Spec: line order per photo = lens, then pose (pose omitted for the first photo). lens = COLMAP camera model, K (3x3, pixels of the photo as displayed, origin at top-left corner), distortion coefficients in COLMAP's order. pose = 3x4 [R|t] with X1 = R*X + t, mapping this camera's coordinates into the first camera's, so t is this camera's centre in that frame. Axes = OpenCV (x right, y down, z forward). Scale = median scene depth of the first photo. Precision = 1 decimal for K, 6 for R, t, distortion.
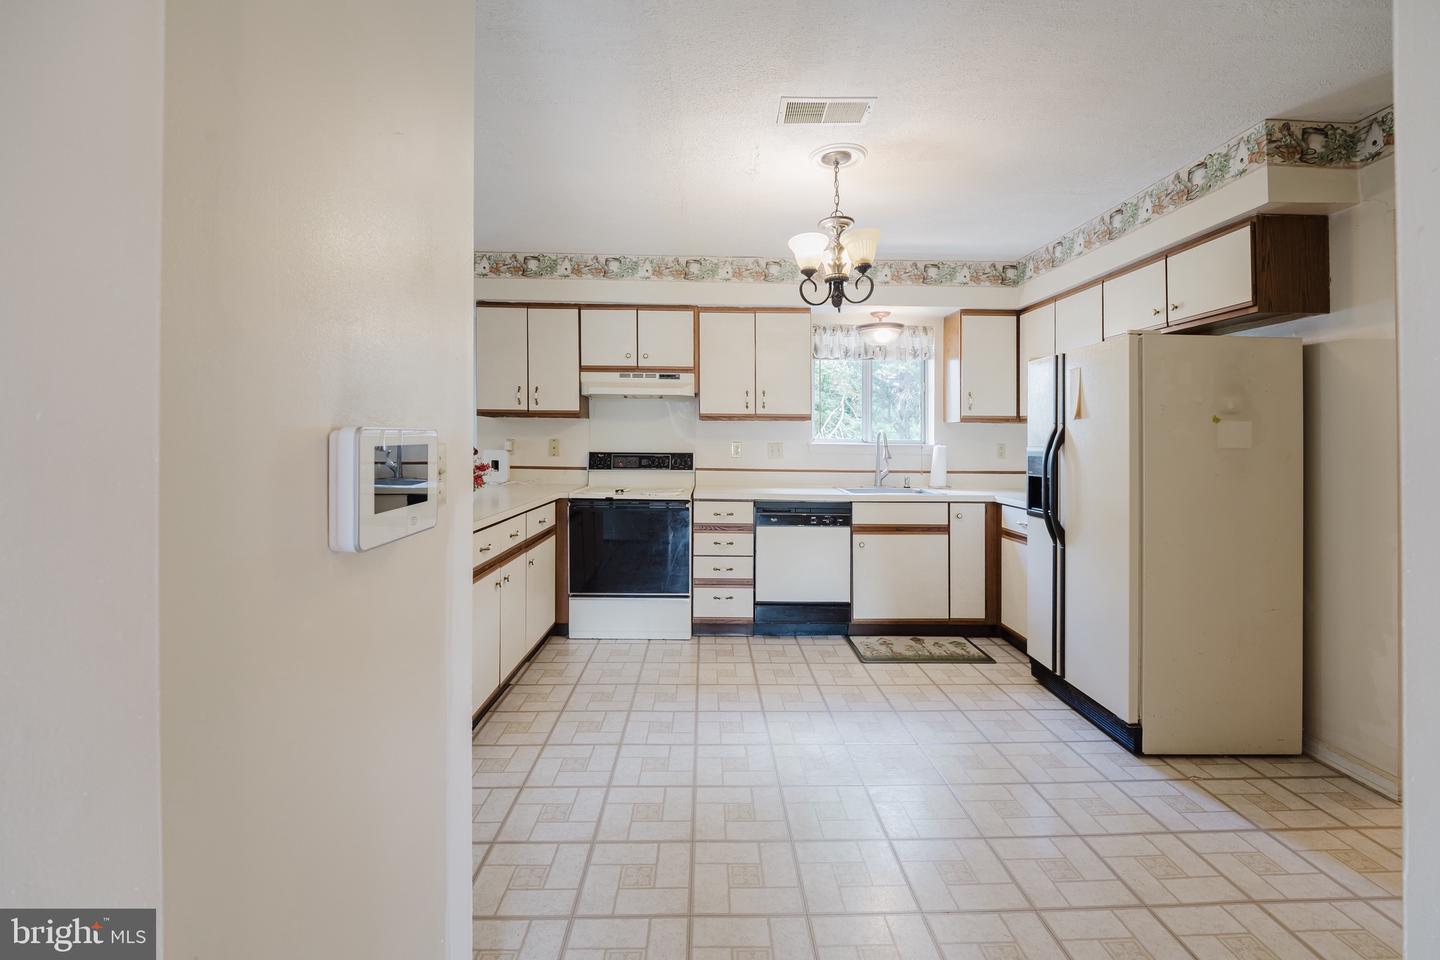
lens RADIAL K [[607.2, 0, 723.3], [0, 607.2, 445.9], [0, 0, 1]] dist [0.002057, -0.003327]
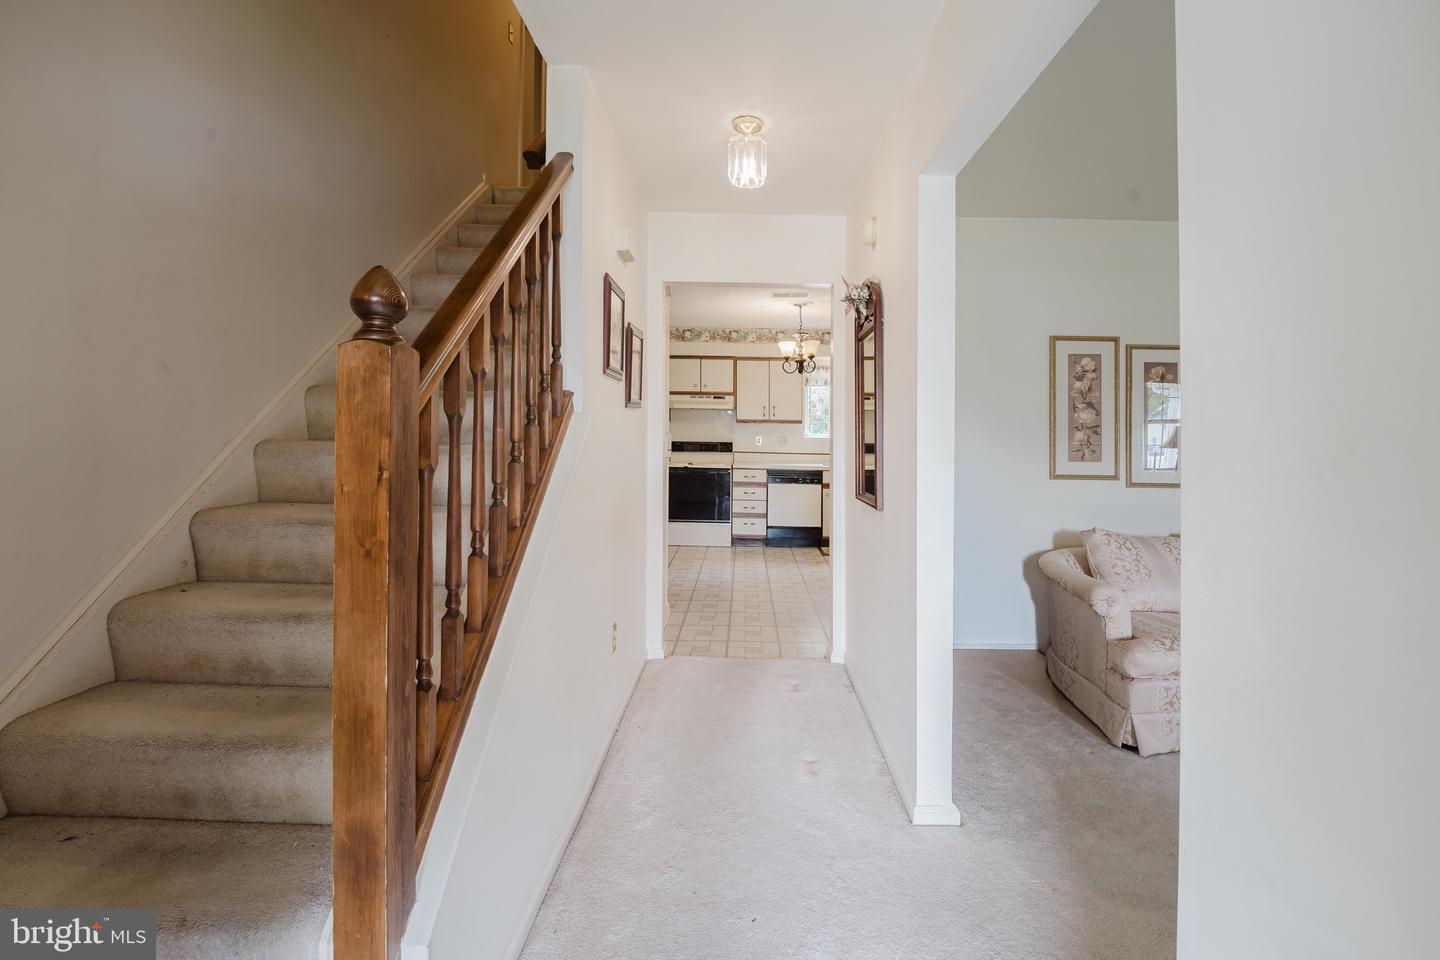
lens RADIAL K [[607.2, 0, 732.1], [0, 607.2, 438.6], [0, 0, 1]] dist [0.002057, -0.003327]
pose [[0.998936, 0.007010, -0.045574, 0.028935], [-0.007152, 0.999970, -0.002965, 0.007012], [0.045552, 0.003288, 0.998957, -0.760983]]
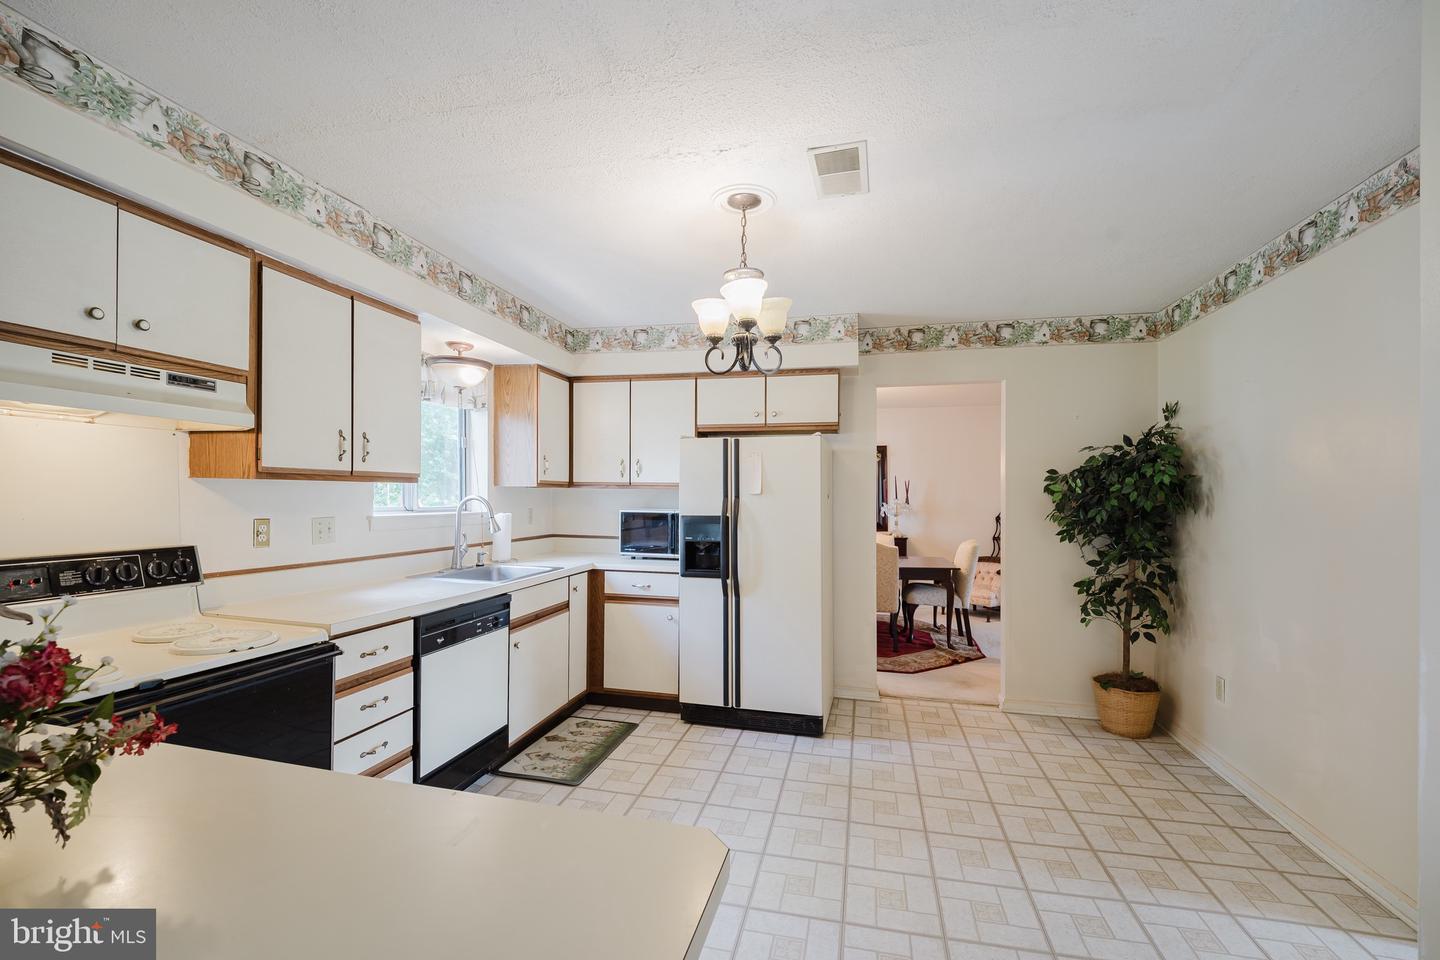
lens RADIAL K [[607.2, 0, 716.0], [0, 607.2, 491.0], [0, 0, 1]] dist [0.002057, -0.003327]
pose [[0.256251, -0.000581, 0.966610, -0.455673], [-0.004983, 0.999986, 0.001922, -0.038554], [-0.966597, -0.005309, 0.256245, 0.538903]]
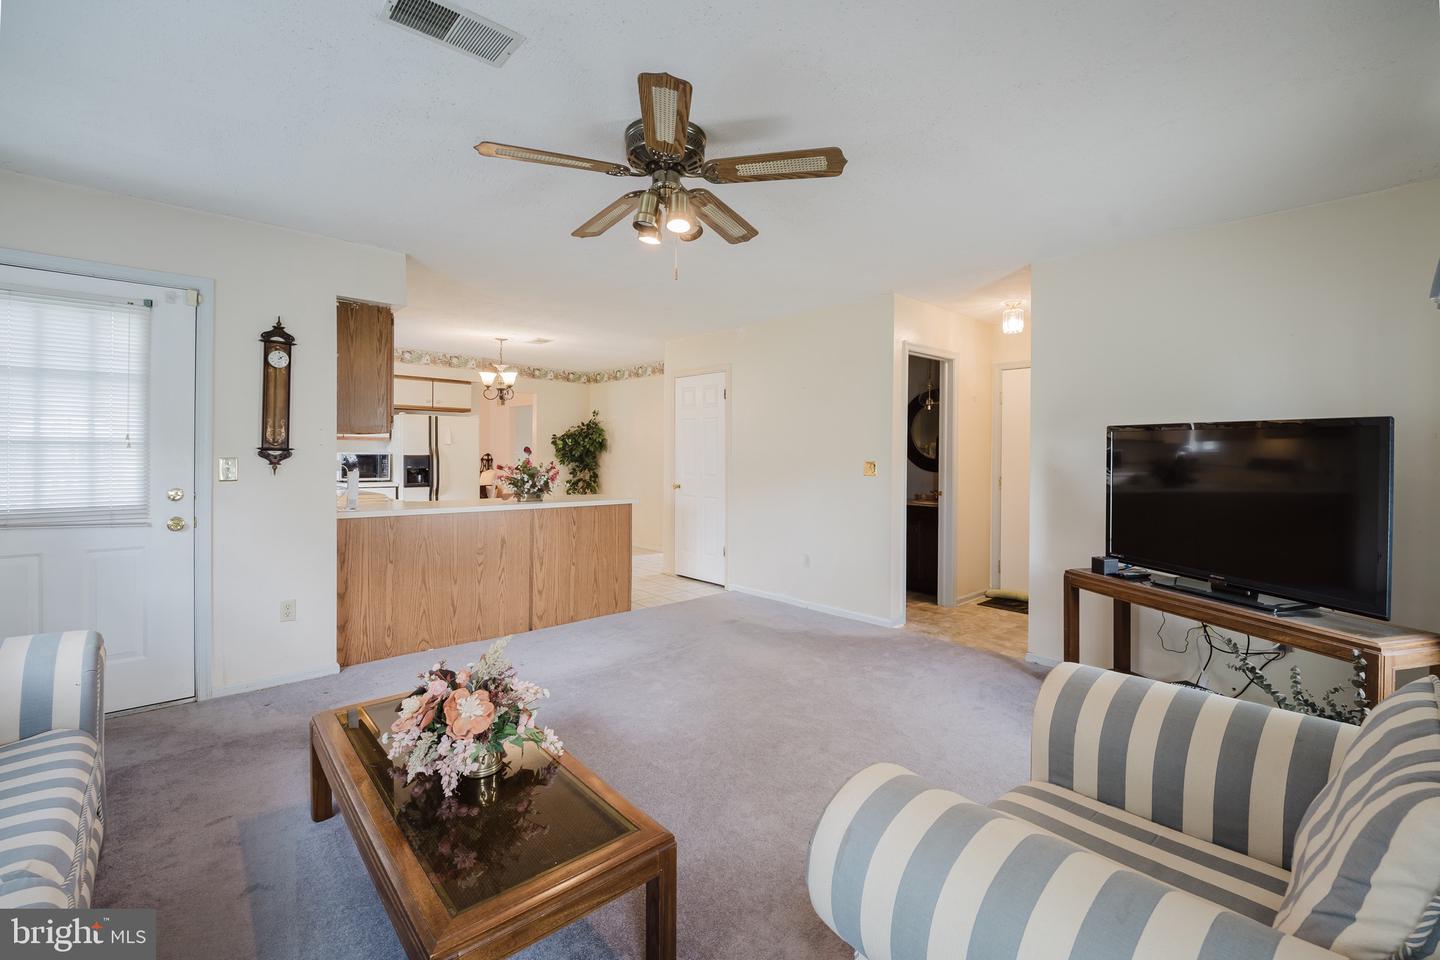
lens RADIAL K [[607.2, 0, 726.5], [0, 607.2, 453.8], [0, 0, 1]] dist [0.002057, -0.003327]
pose [[-0.666491, -0.017985, 0.745296, -1.476521], [-0.013931, 0.999835, 0.011670, -0.037079], [-0.745382, -0.002604, -0.666632, 1.287370]]
